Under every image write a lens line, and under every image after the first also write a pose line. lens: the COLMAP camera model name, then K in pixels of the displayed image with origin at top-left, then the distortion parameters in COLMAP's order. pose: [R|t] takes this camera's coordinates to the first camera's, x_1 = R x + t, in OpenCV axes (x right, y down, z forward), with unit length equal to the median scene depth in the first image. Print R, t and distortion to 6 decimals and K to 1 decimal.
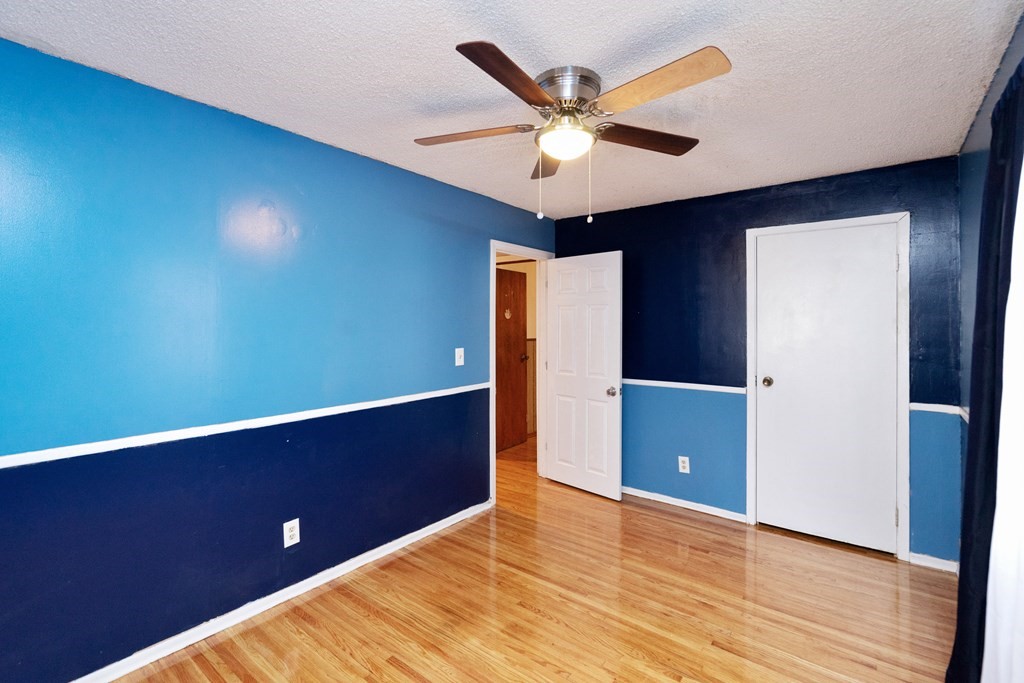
lens RADIAL K [[465.9, 0, 507.6], [0, 465.9, 331.1], [0, 0, 1]] dist [-0.002118, 0.000070]
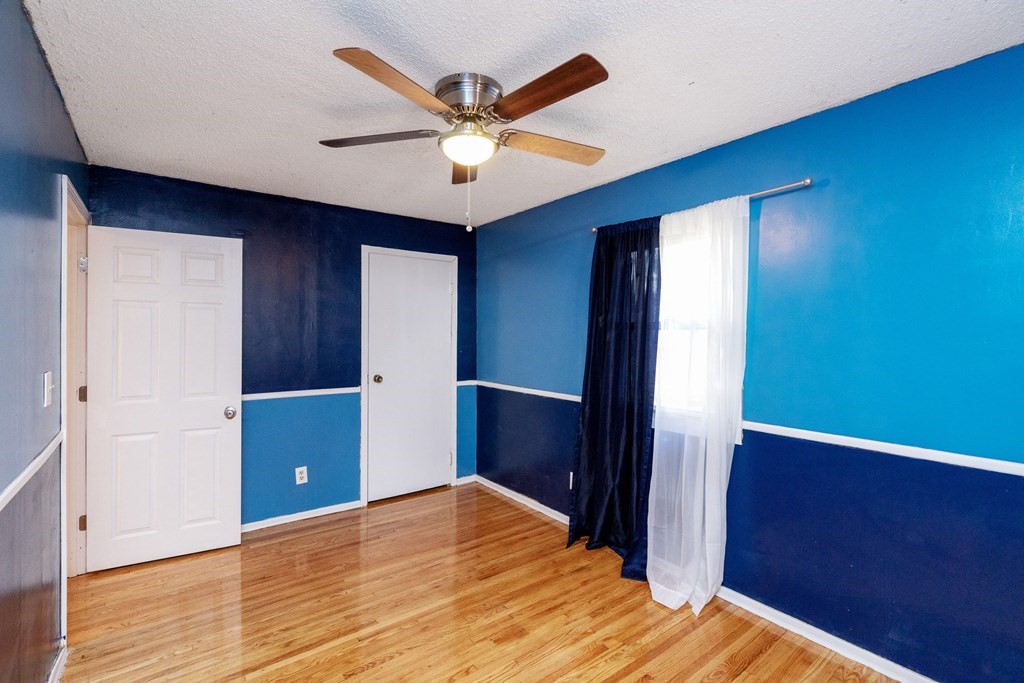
lens RADIAL K [[467.6, 0, 509.3], [0, 467.6, 337.6], [0, 0, 1]] dist [-0.002215, -0.000098]
pose [[0.252770, -0.014423, 0.967419, -0.550807], [0.009025, 0.999881, 0.012549, -0.007426], [-0.967484, 0.005559, 0.252870, 0.421902]]
